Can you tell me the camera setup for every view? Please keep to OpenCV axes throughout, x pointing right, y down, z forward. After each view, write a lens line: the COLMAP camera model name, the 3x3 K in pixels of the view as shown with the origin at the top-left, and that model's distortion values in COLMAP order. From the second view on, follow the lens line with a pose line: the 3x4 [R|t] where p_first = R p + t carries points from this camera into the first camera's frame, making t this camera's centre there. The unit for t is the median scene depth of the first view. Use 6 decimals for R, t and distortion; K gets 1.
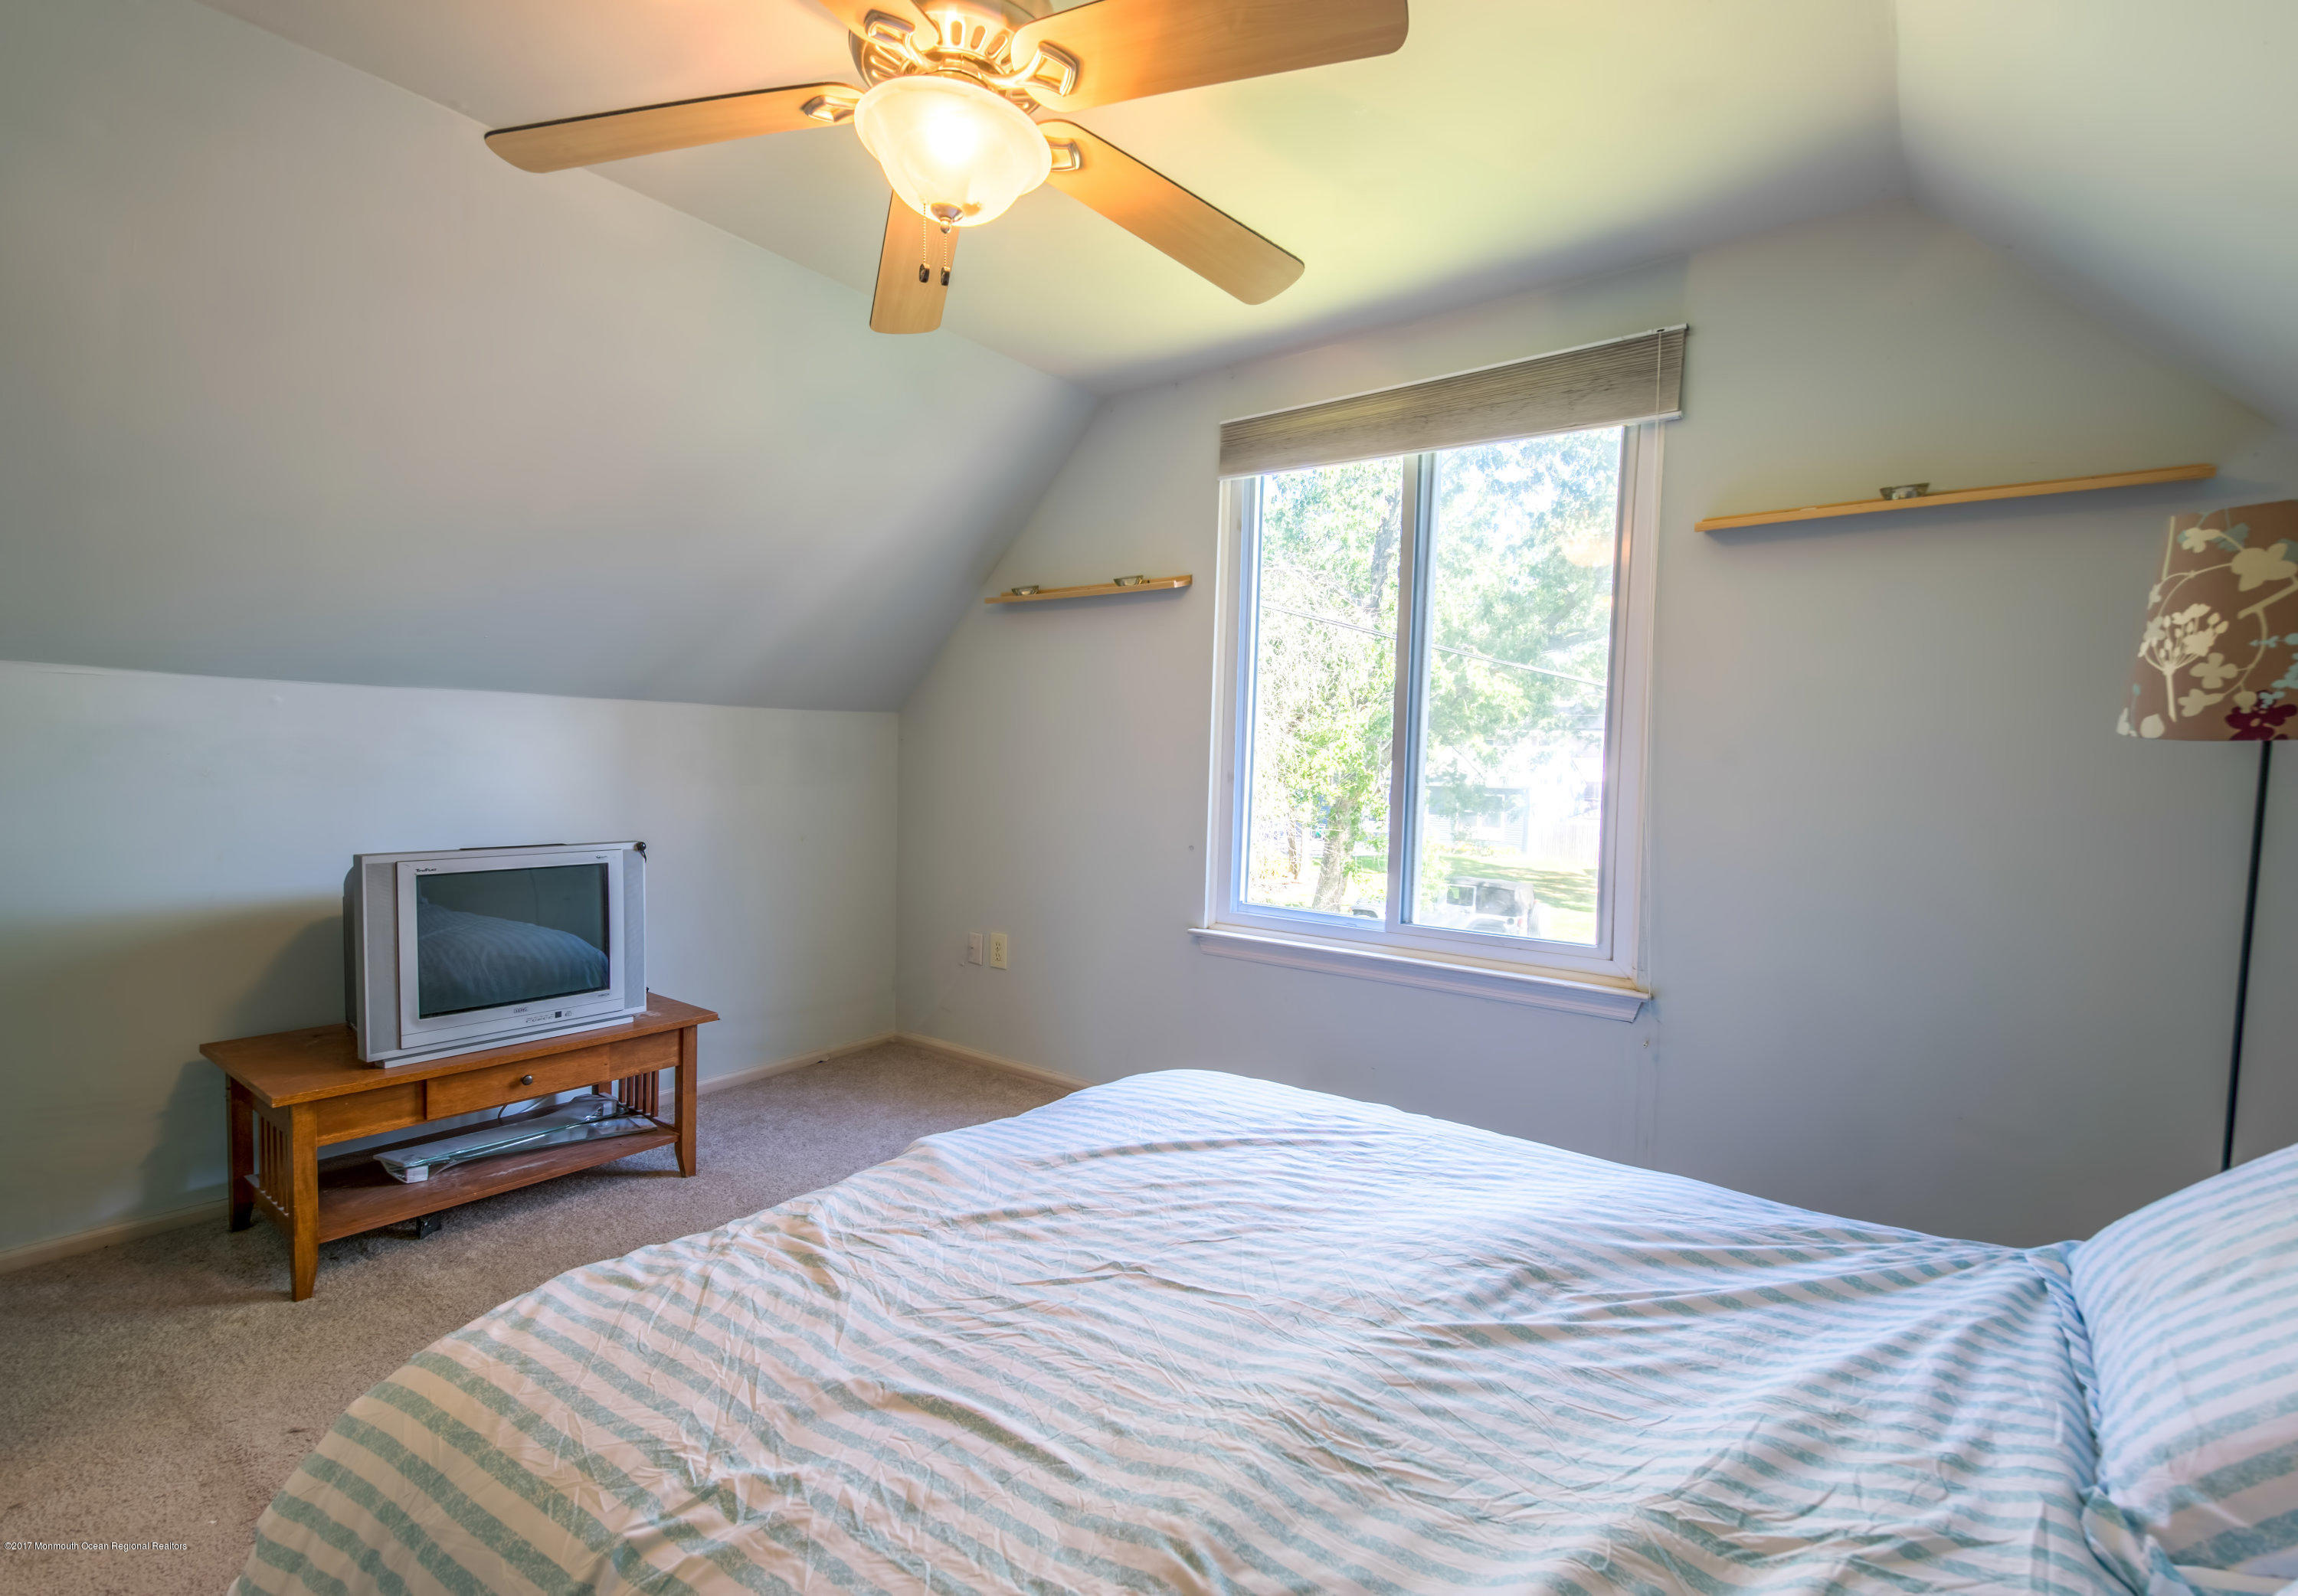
lens RADIAL K [[1075.7, 0, 1149.0], [0, 1075.7, 827.6], [0, 0, 1]] dist [0.045175, -0.028503]
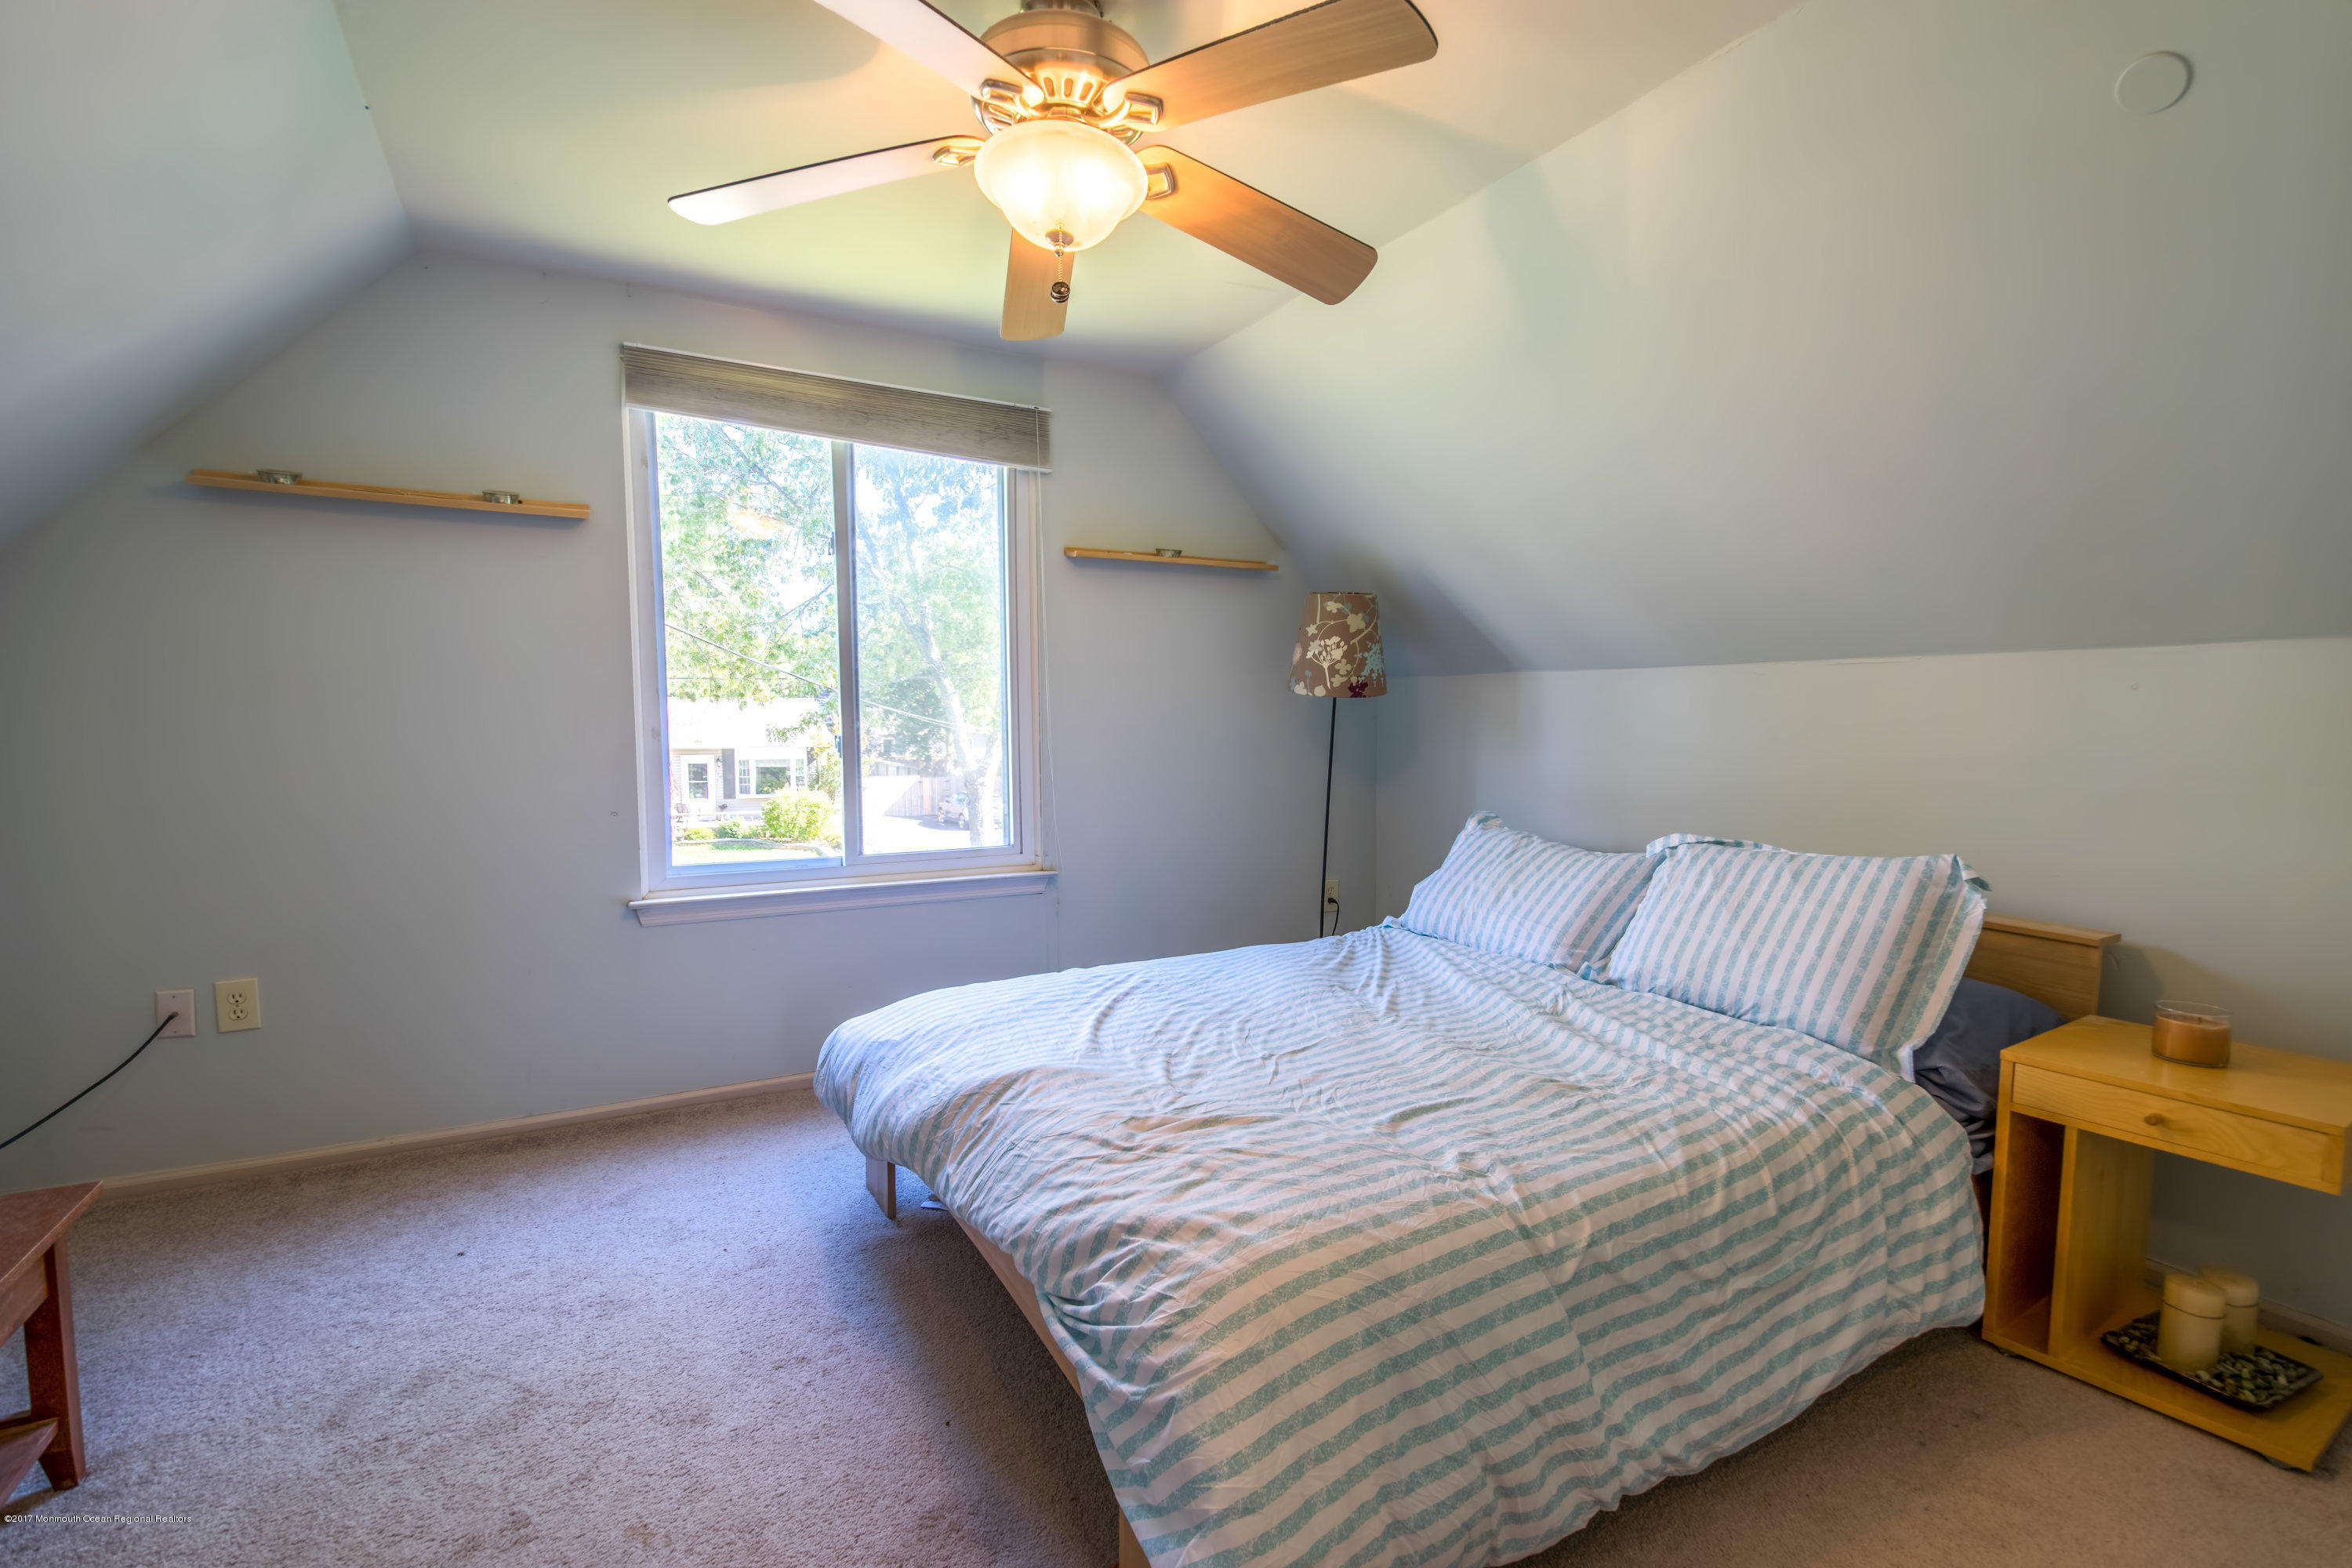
lens RADIAL K [[1040.3, 0, 1183.3], [0, 1040.3, 793.0], [0, 0, 1]] dist [0.025848, -0.017277]
pose [[0.397541, -0.088835, 0.913274, -1.121050], [0.067510, 0.995437, 0.067440, -0.049280], [-0.915097, 0.034845, 0.401724, 0.433527]]
